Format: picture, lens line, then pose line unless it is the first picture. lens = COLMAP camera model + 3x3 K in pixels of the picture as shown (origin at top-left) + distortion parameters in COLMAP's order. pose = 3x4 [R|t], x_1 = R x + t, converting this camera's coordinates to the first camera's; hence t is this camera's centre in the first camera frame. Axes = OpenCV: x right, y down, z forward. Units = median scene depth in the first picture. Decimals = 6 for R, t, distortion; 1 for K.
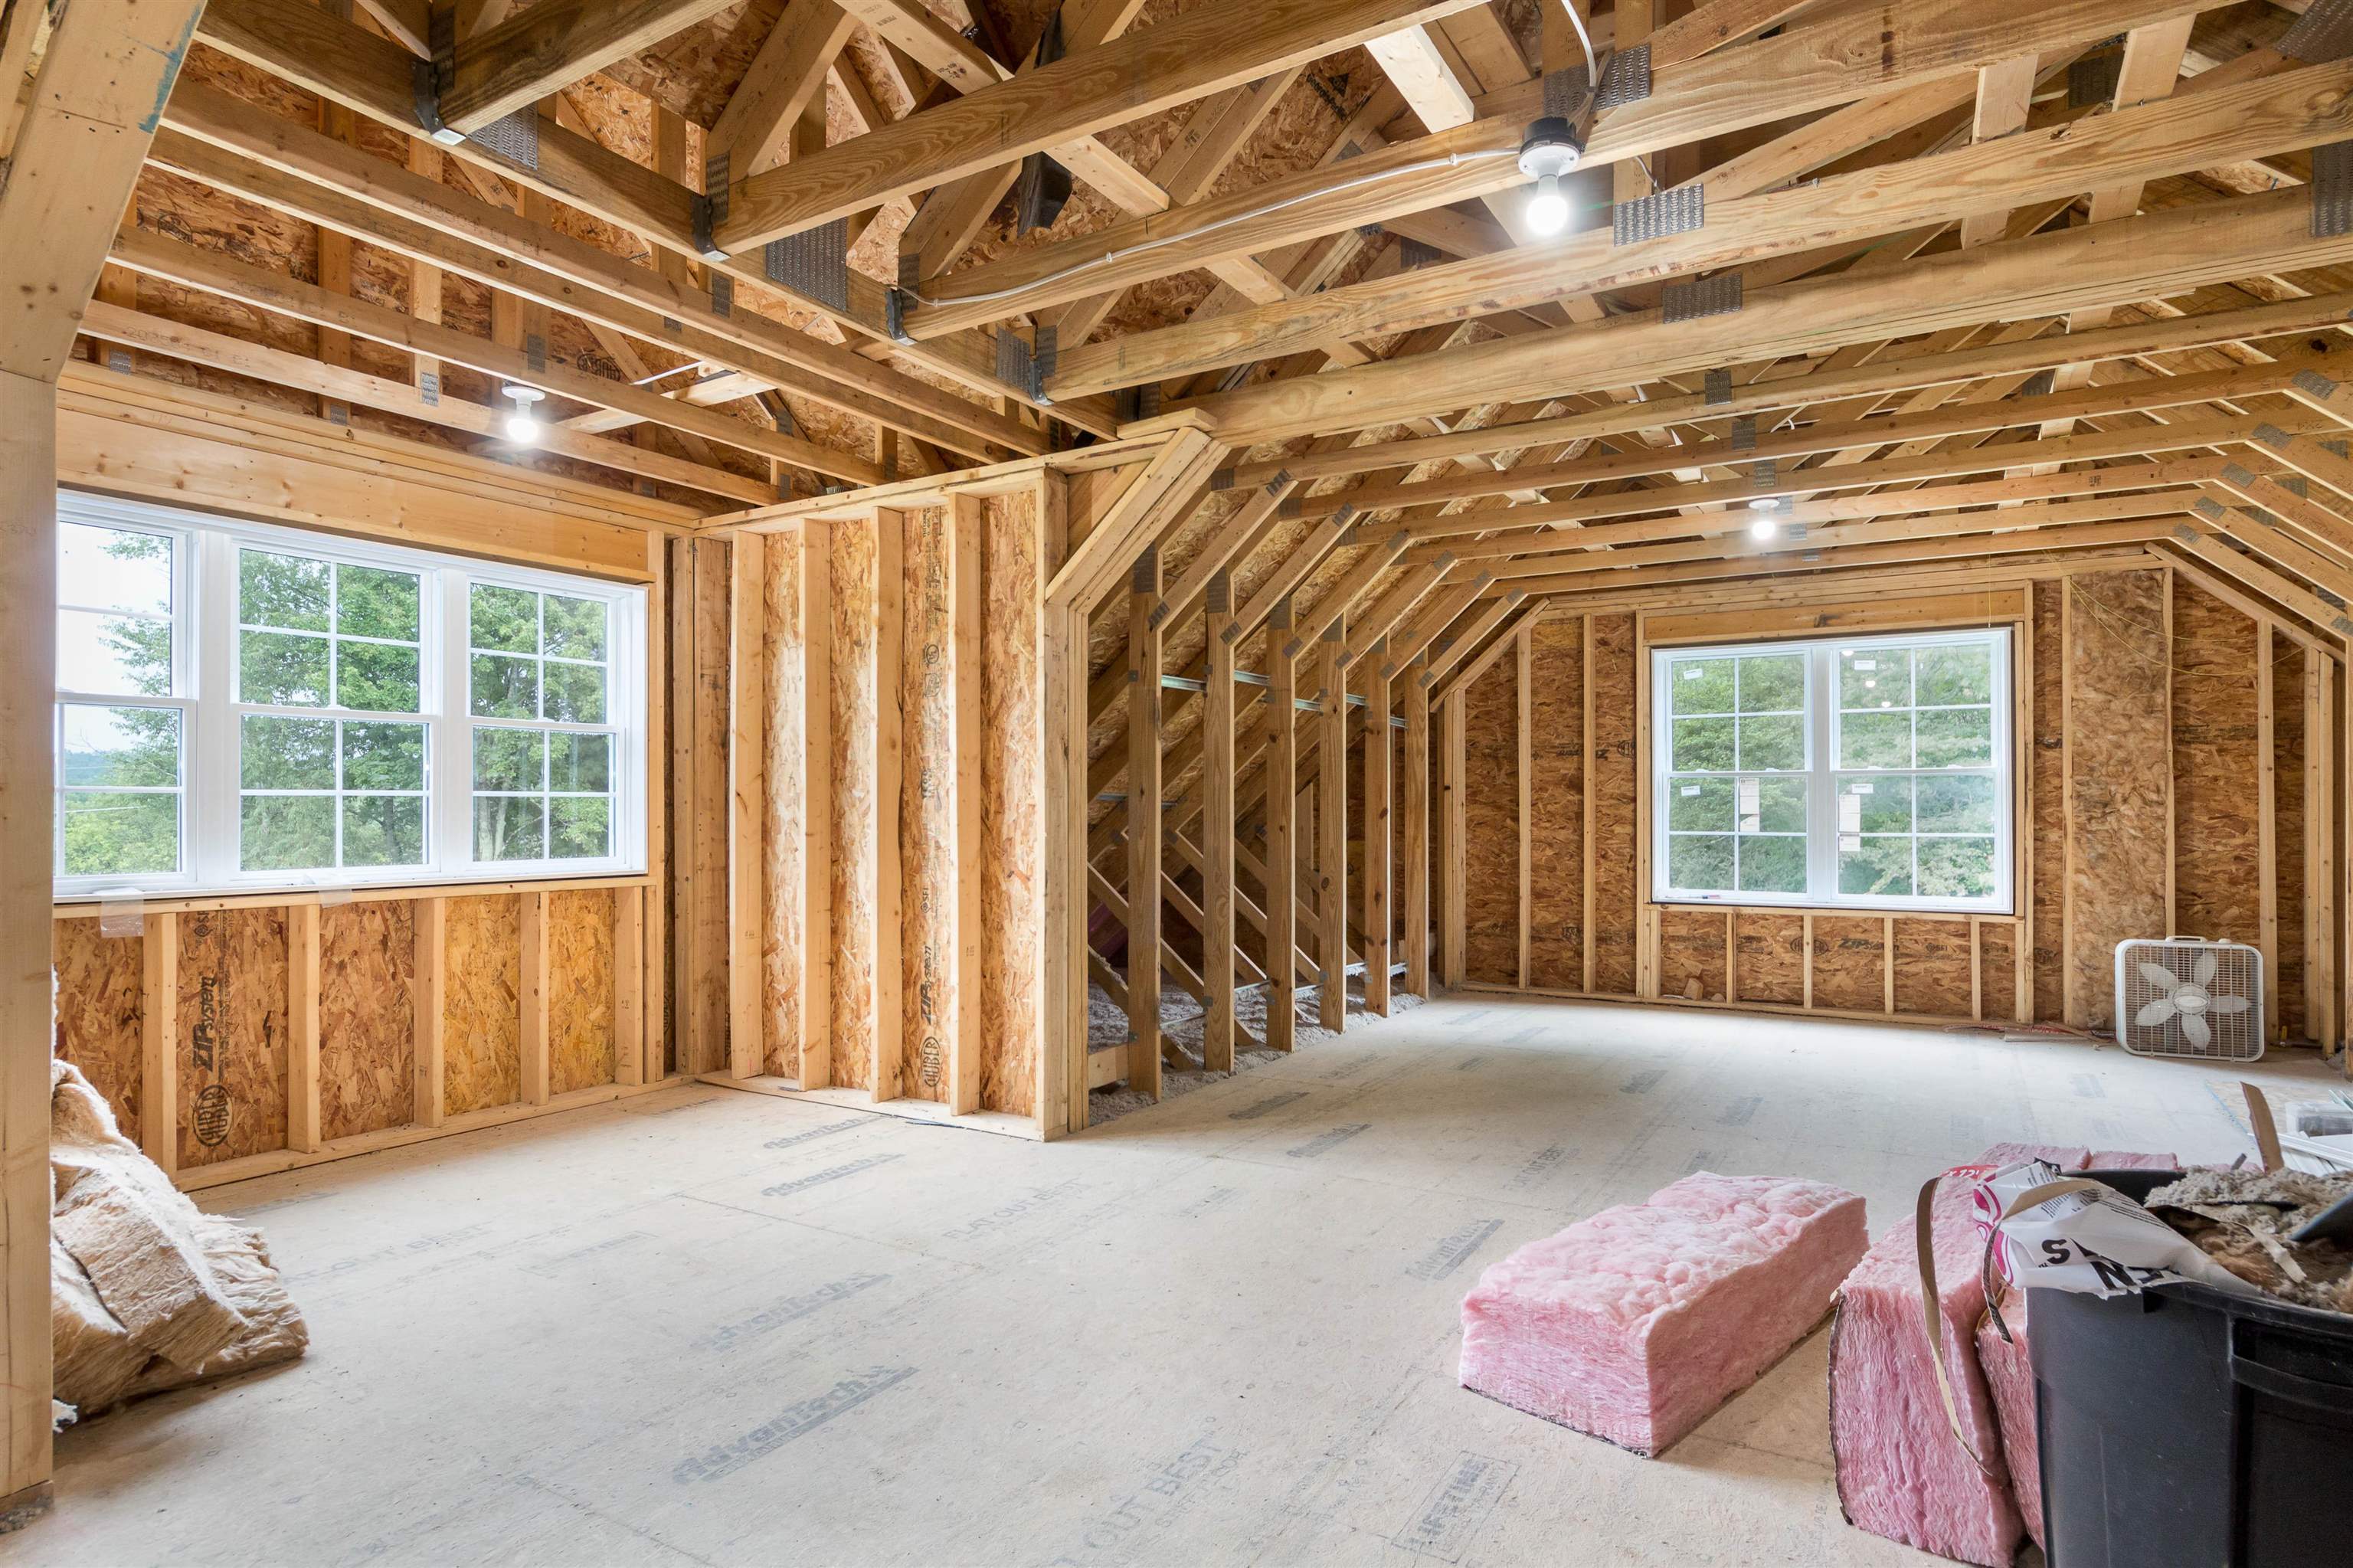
lens RADIAL K [[1268.2, 0, 1185.0], [0, 1268.2, 794.4], [0, 0, 1]] dist [0.004982, 0.000869]
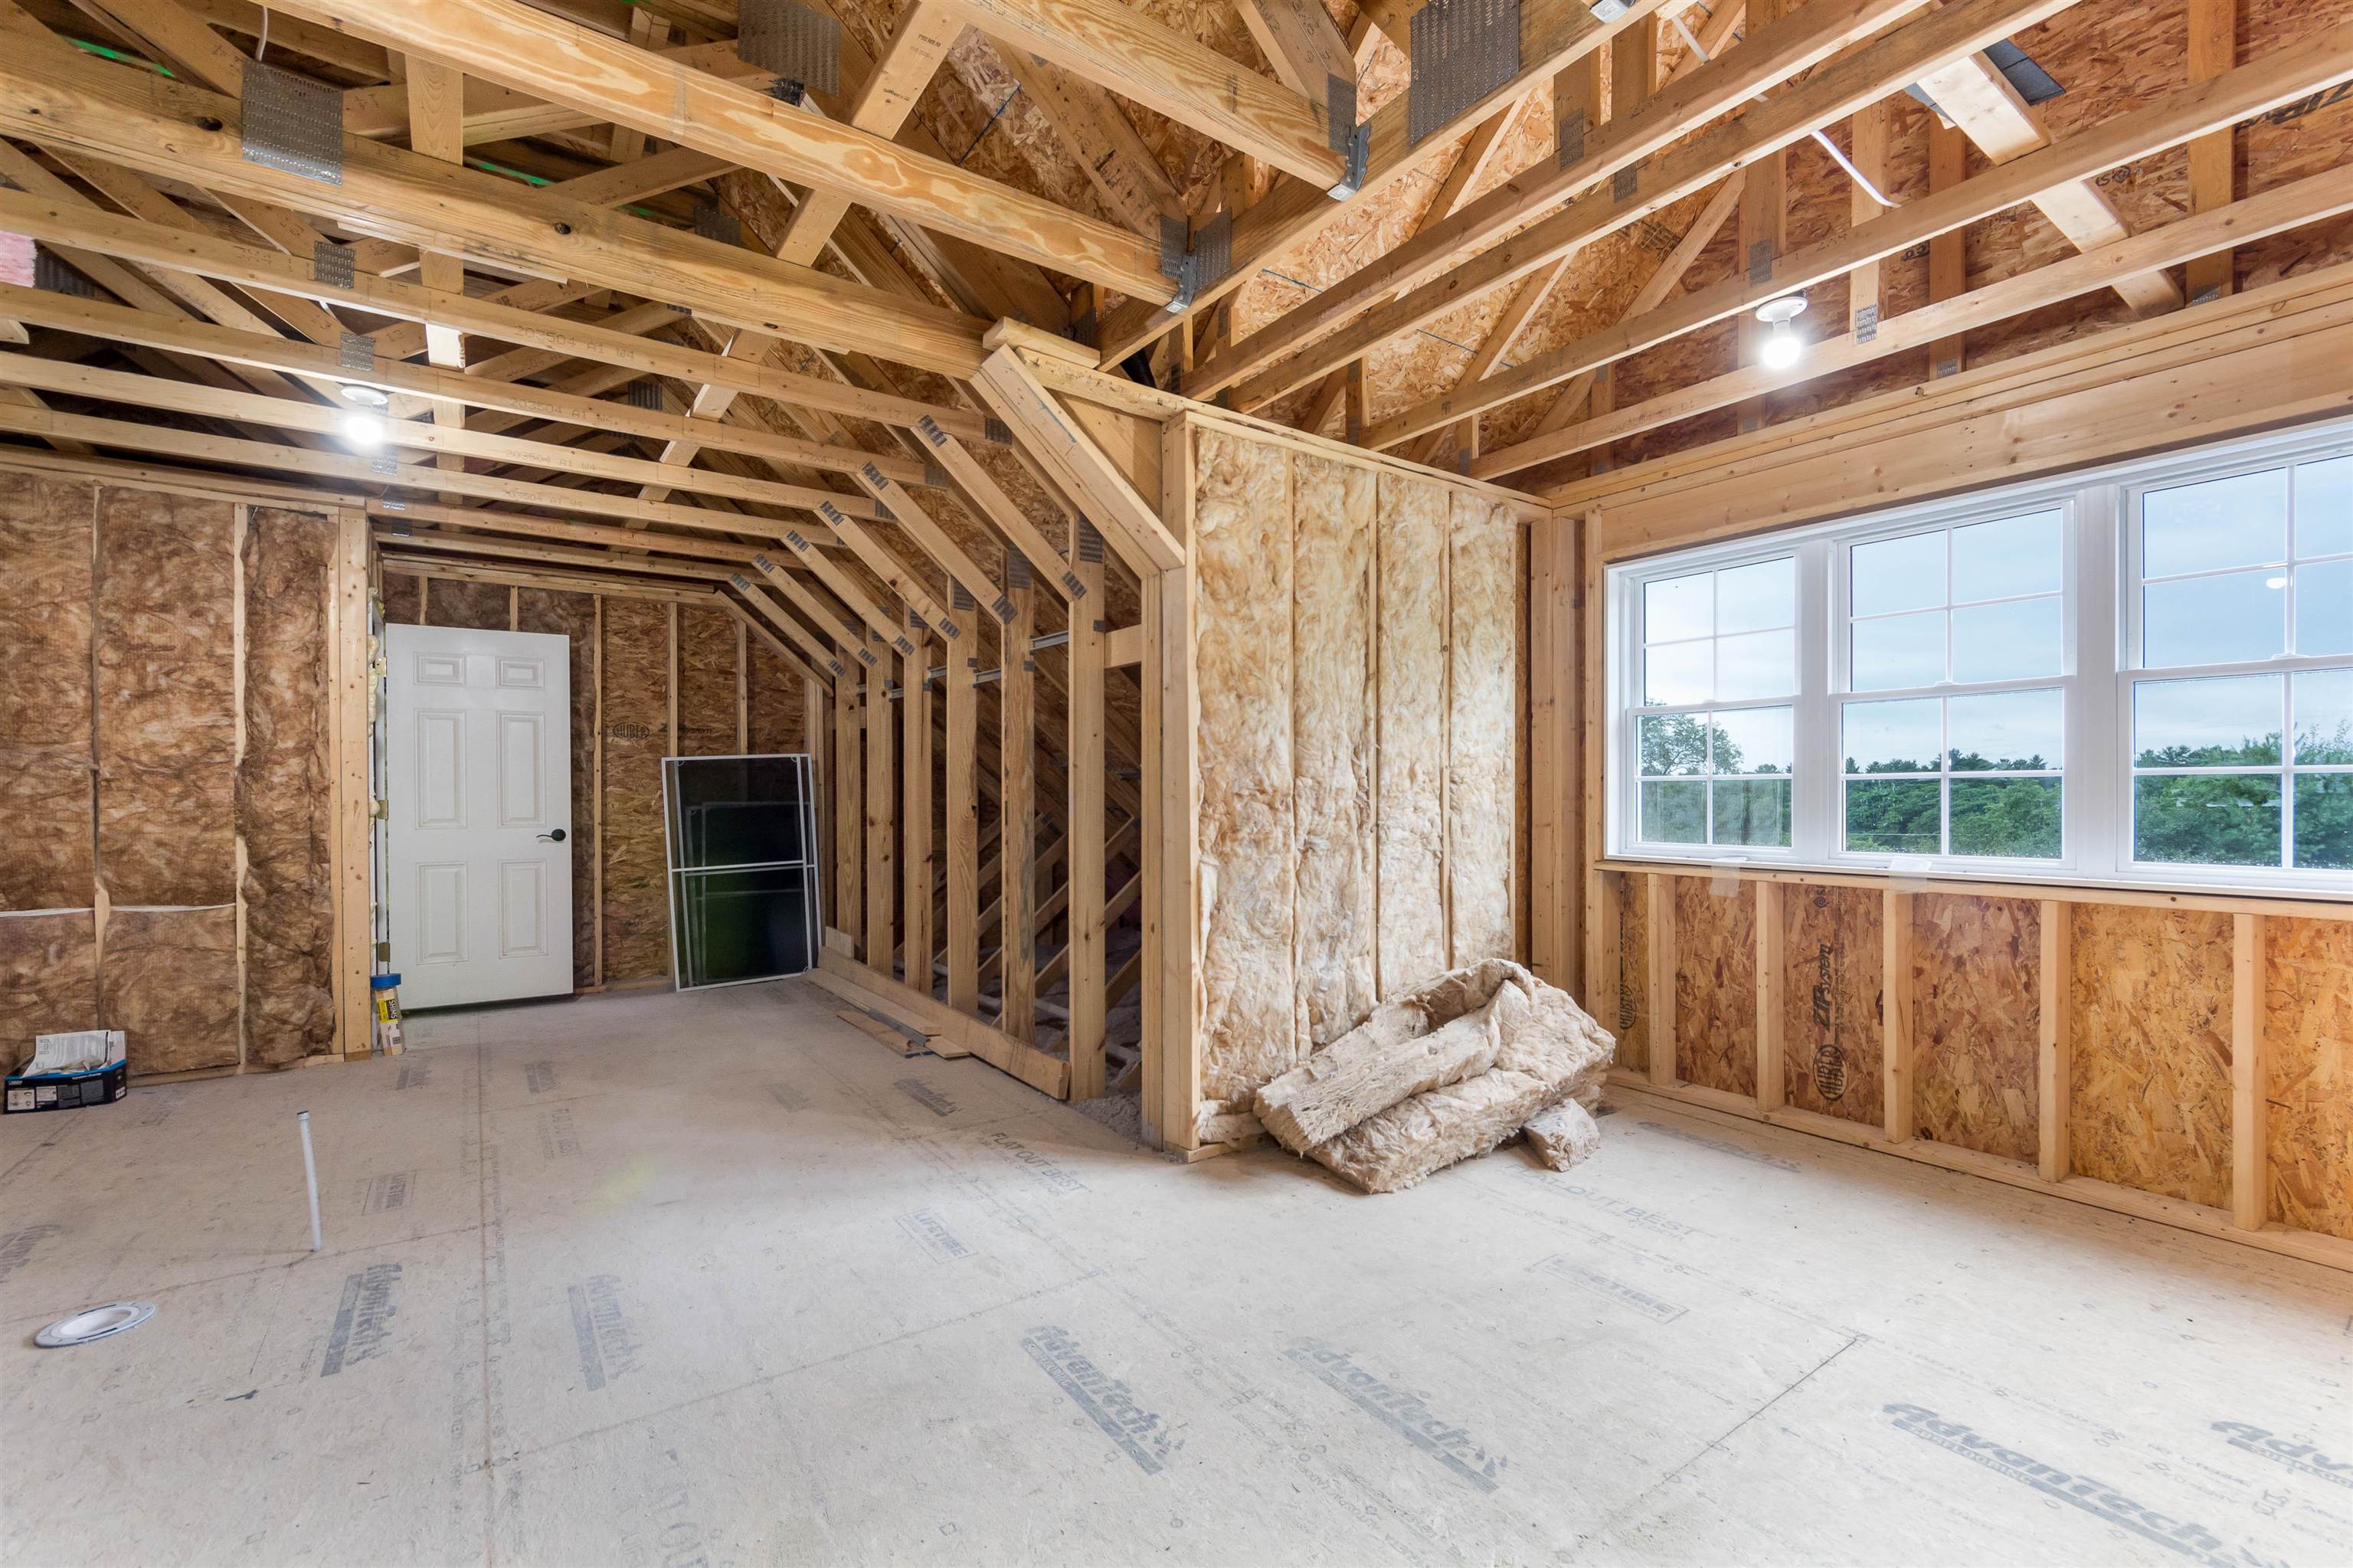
lens RADIAL K [[1001.9, 0, 1195.9], [0, 1001.9, 799.6], [0, 0, 1]] dist [-0.005153, 0.002996]
pose [[-0.389890, 0.002882, -0.920857, 0.236686], [0.011720, 0.999930, -0.001833, 0.012438], [0.920787, -0.011507, -0.389896, 0.817359]]
